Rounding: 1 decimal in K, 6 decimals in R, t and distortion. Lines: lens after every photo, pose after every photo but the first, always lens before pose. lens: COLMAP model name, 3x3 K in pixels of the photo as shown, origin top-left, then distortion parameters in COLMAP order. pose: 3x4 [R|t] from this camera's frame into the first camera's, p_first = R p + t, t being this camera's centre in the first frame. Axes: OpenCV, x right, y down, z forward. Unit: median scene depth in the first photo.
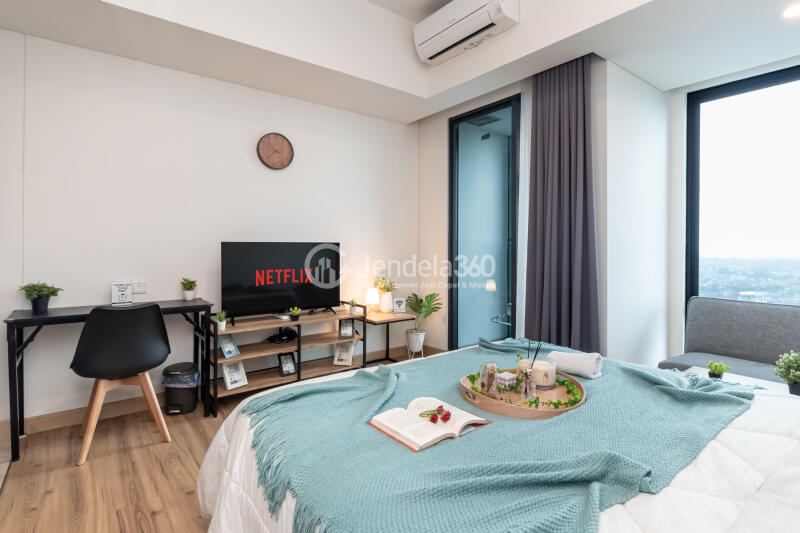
lens RADIAL K [[406.3, 0, 400.7], [0, 406.3, 253.5], [0, 0, 1]] dist [-0.000604, -0.000221]
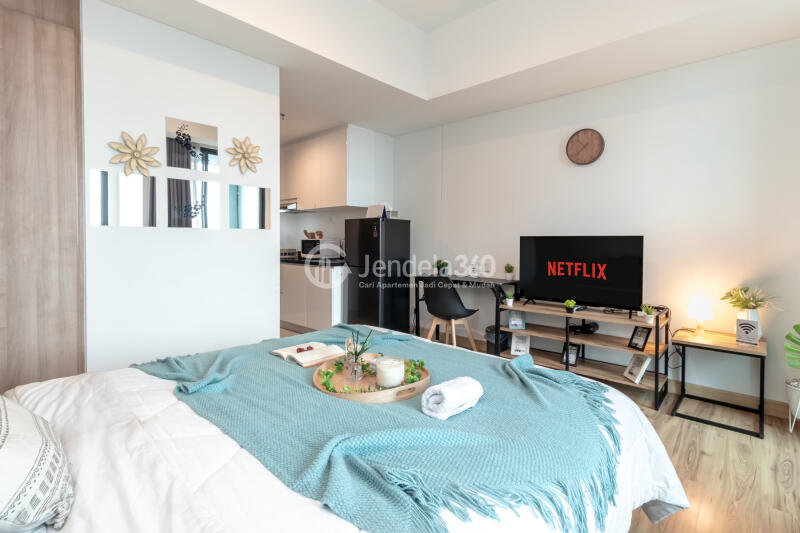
lens RADIAL K [[375.0, 0, 404.0], [0, 375.0, 247.2], [0, 0, 1]] dist [-0.000554, 0.000014]
pose [[0.170145, 0.027375, -0.985039, 0.575107], [-0.013048, 0.999589, 0.025526, -0.018414], [0.985333, 0.008510, 0.170433, 0.414318]]
